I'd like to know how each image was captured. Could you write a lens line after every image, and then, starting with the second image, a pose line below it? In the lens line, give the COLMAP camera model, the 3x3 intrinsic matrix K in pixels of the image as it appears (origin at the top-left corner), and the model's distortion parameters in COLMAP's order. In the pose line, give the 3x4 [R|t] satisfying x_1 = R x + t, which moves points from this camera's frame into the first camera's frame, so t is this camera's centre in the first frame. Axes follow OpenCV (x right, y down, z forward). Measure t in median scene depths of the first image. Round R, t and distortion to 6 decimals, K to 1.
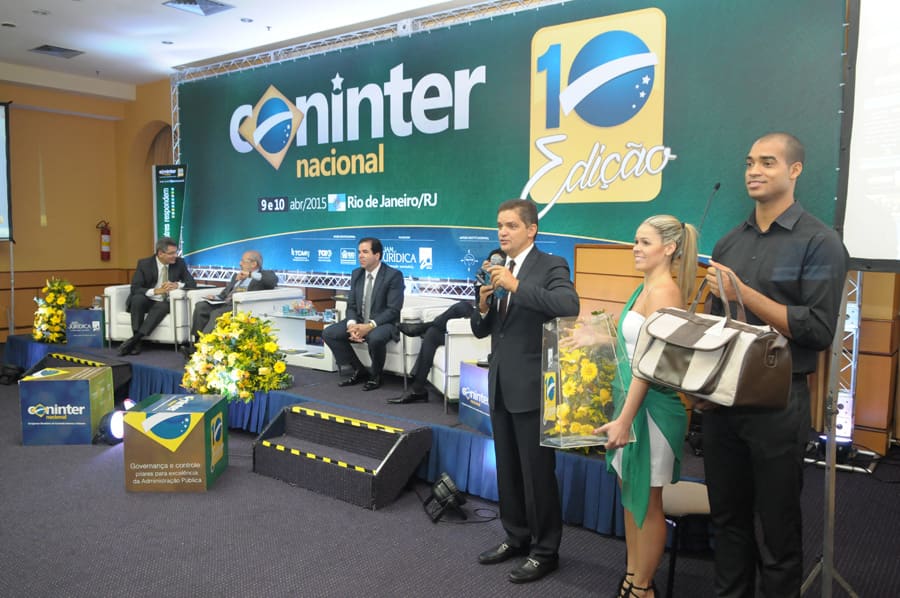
lens RADIAL K [[742.6, 0, 448.3], [0, 742.6, 311.9], [0, 0, 1]] dist [-0.030438, -0.002173]
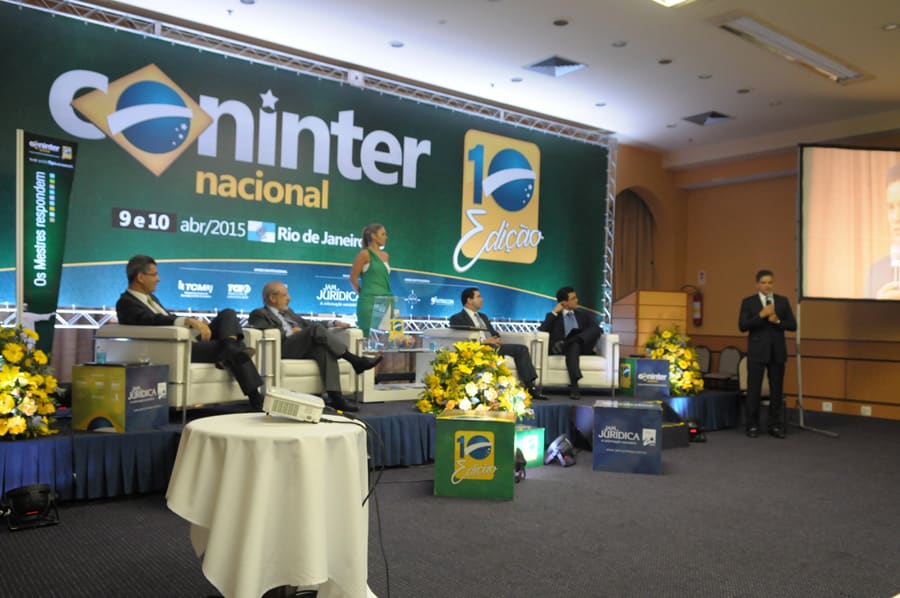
lens RADIAL K [[742.6, 0, 448.3], [0, 742.6, 311.9], [0, 0, 1]] dist [-0.030438, -0.002173]
pose [[0.257125, 0.005939, 0.966360, -0.979869], [0.067913, 0.997398, -0.024200, -0.016229], [-0.963989, 0.071851, 0.256053, 0.587201]]
